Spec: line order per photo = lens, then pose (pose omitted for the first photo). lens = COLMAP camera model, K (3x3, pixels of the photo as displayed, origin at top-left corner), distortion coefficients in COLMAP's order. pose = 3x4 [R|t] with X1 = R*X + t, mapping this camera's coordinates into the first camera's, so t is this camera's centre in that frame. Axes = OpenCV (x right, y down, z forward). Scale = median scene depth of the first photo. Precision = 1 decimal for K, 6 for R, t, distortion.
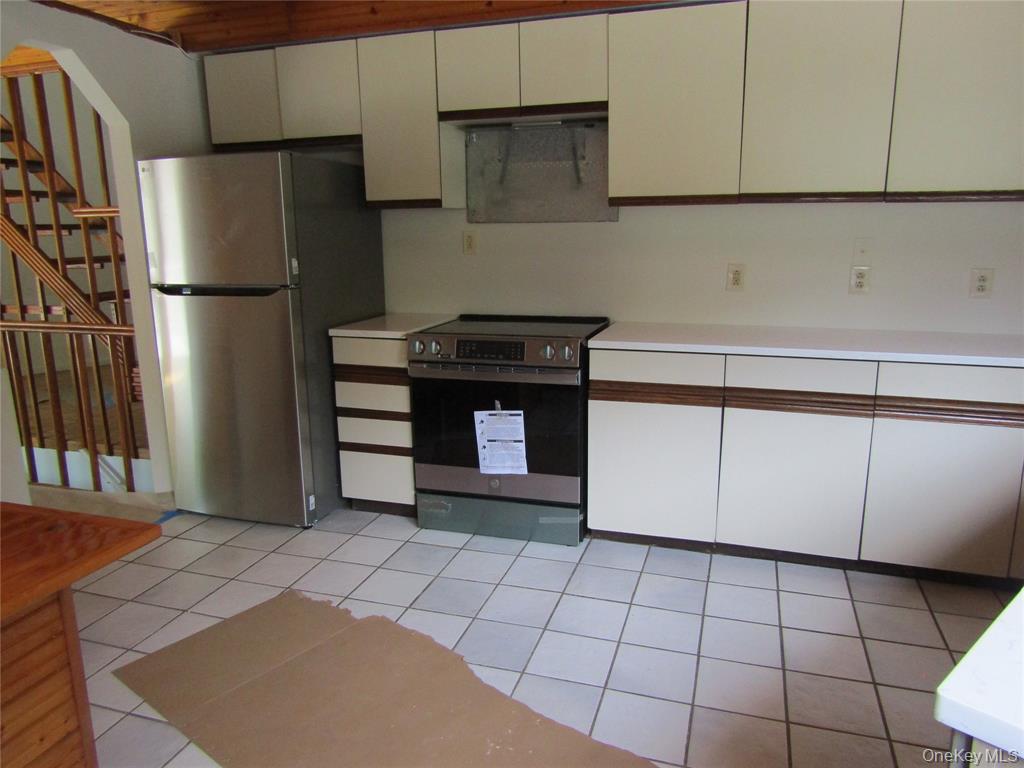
lens RADIAL K [[729.7, 0, 511.9], [0, 729.7, 383.3], [0, 0, 1]] dist [-0.010856, -0.002109]
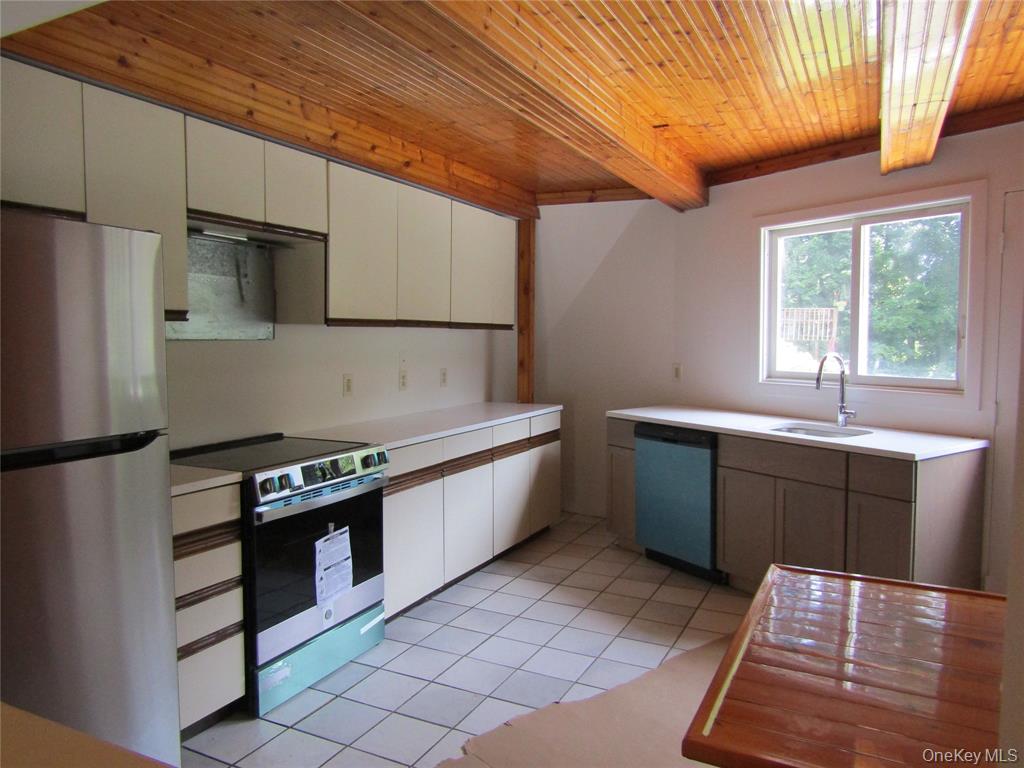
lens RADIAL K [[729.7, 0, 512.8], [0, 729.7, 386.5], [0, 0, 1]] dist [-0.010856, -0.002109]
pose [[0.148198, -0.055965, 0.987373, -0.914945], [0.208720, 0.977679, 0.024088, -0.123995], [-0.966681, 0.202515, 0.156571, 0.585130]]
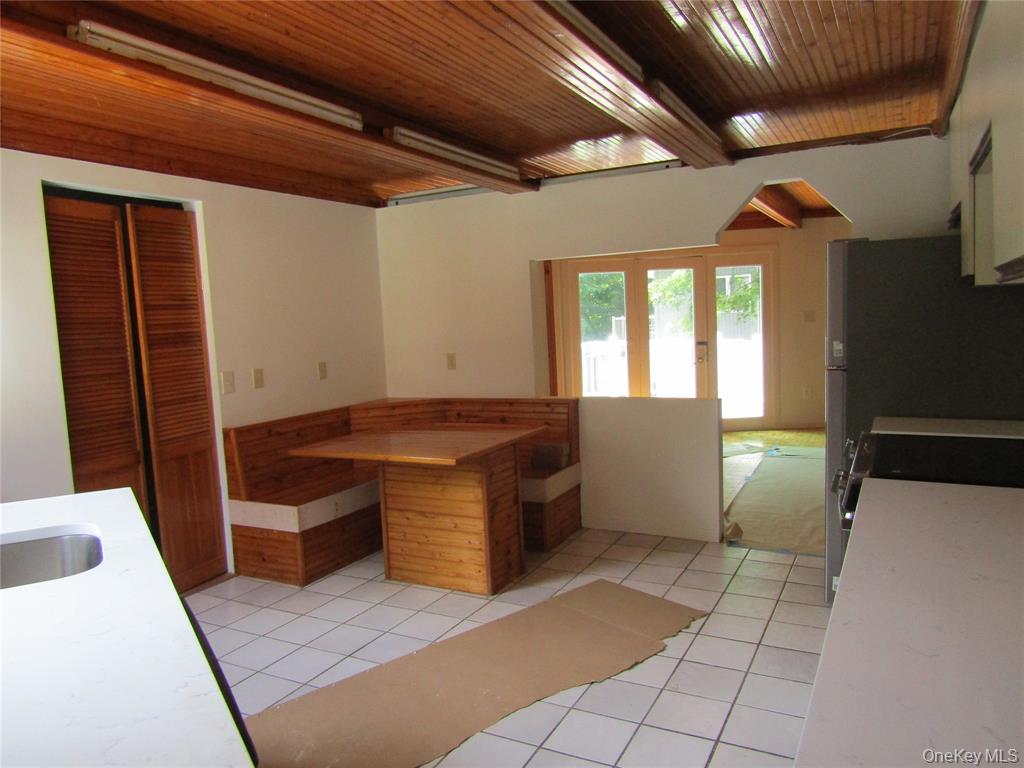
lens RADIAL K [[729.7, 0, 513.5], [0, 729.7, 384.4], [0, 0, 1]] dist [-0.010856, -0.002109]
pose [[-0.175300, 0.112403, -0.978077, 0.803354], [-0.170410, 0.975001, 0.142592, -0.182010], [0.969655, 0.191671, -0.151764, 0.725549]]
